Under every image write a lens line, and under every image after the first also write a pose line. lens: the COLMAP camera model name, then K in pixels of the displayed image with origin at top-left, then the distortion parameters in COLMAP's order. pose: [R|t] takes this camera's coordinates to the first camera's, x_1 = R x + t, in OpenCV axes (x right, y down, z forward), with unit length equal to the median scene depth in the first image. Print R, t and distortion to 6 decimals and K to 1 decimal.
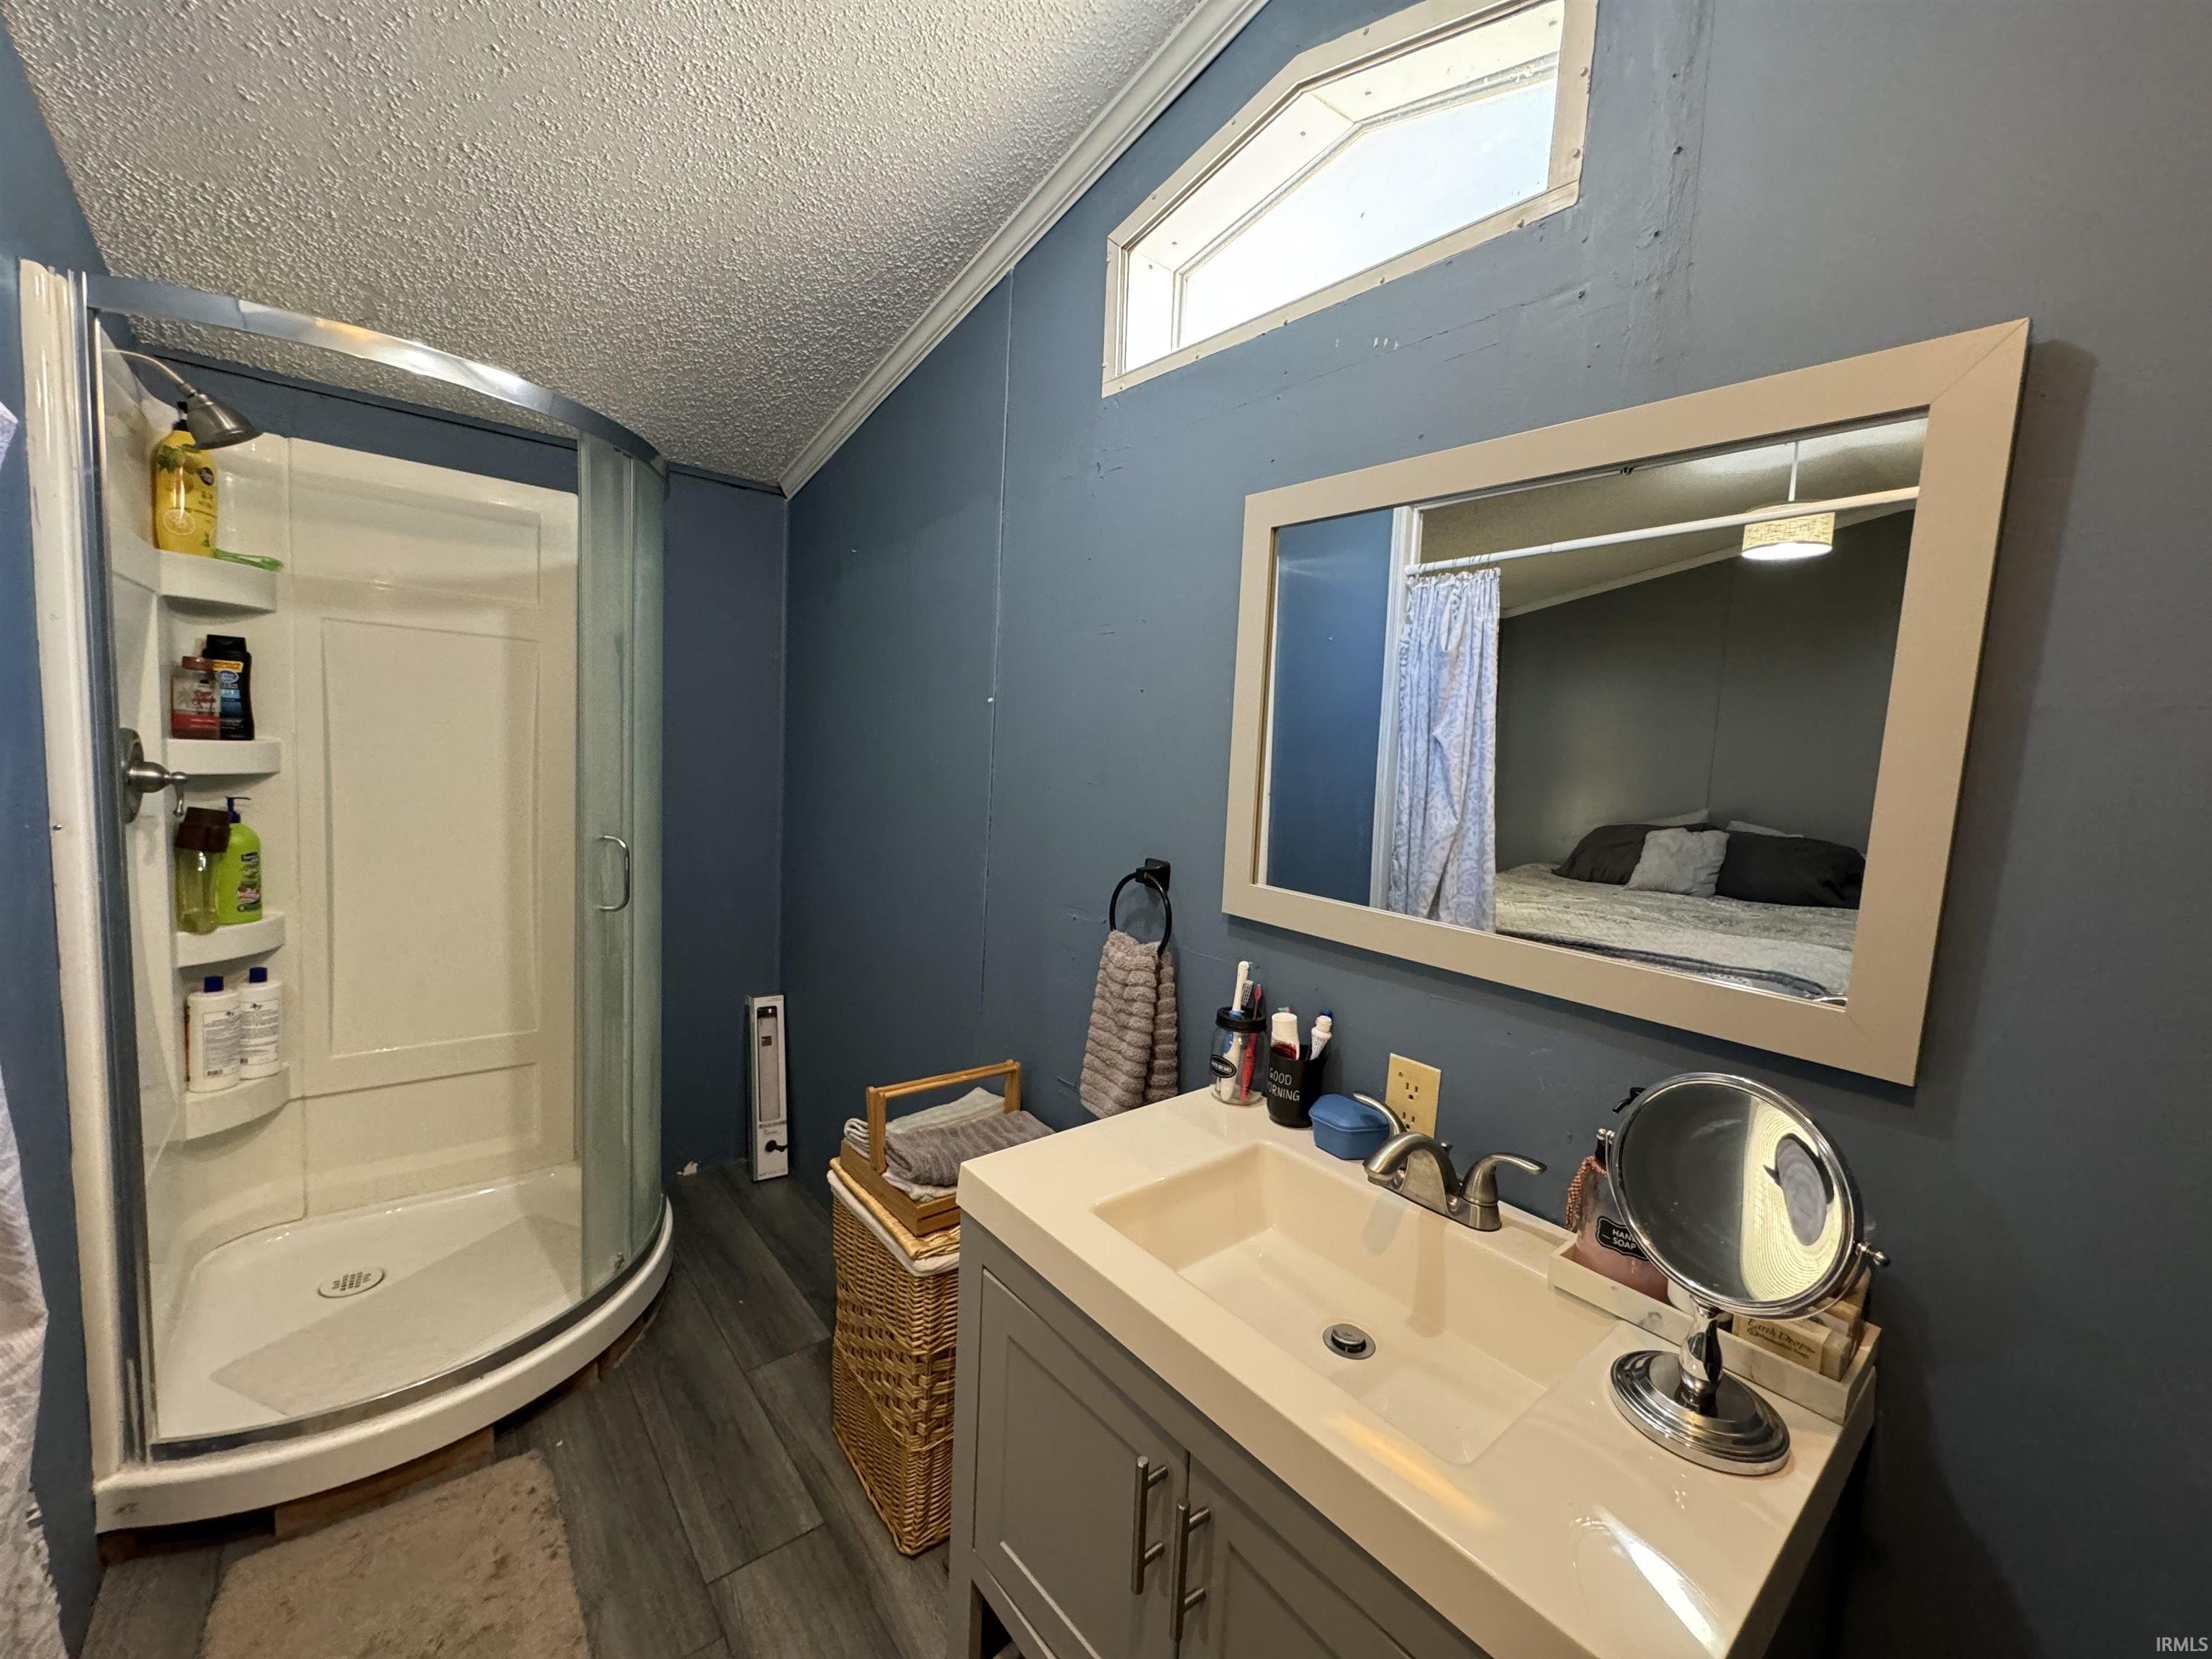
lens RADIAL K [[879.8, 0, 1111.9], [0, 879.8, 830.3], [0, 0, 1]] dist [0.011468, 0.000200]
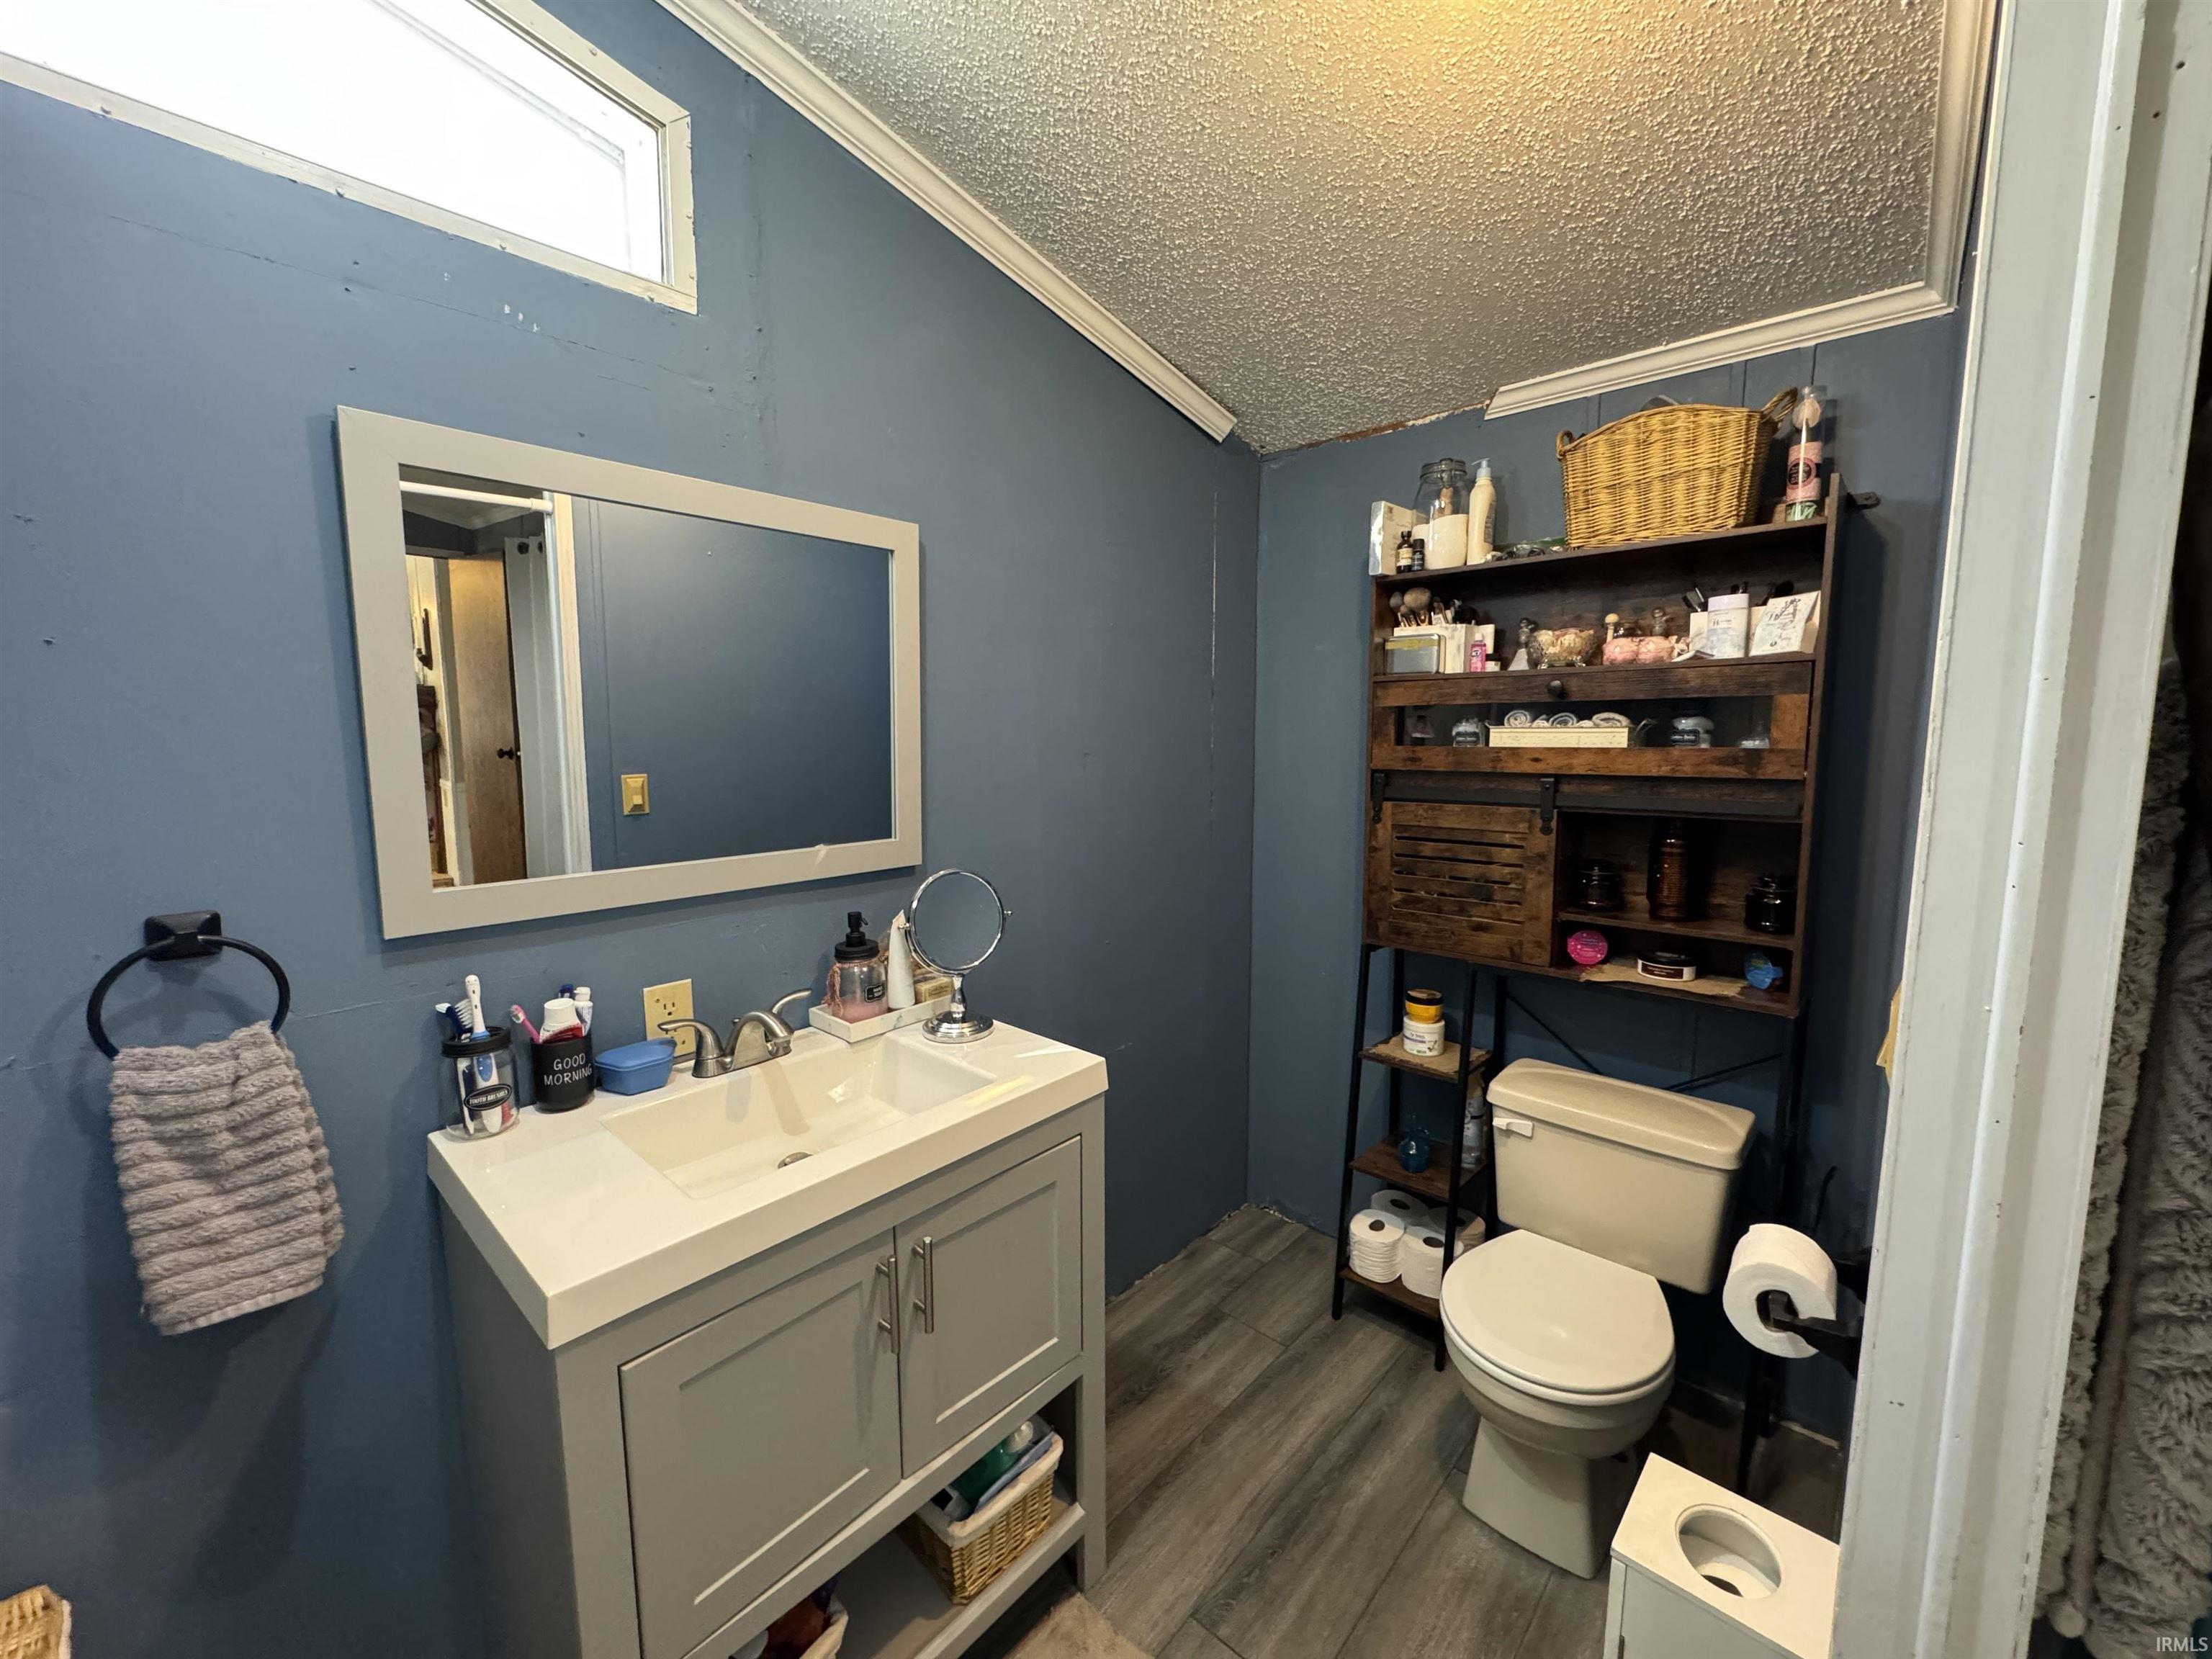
lens RADIAL K [[879.8, 0, 1108.1], [0, 879.8, 824.2], [0, 0, 1]] dist [0.011468, 0.000200]
pose [[-0.153516, -0.173748, 0.972751, -0.867351], [0.073681, 0.979667, 0.186612, -0.128931], [-0.985395, 0.100321, -0.137592, 0.541096]]
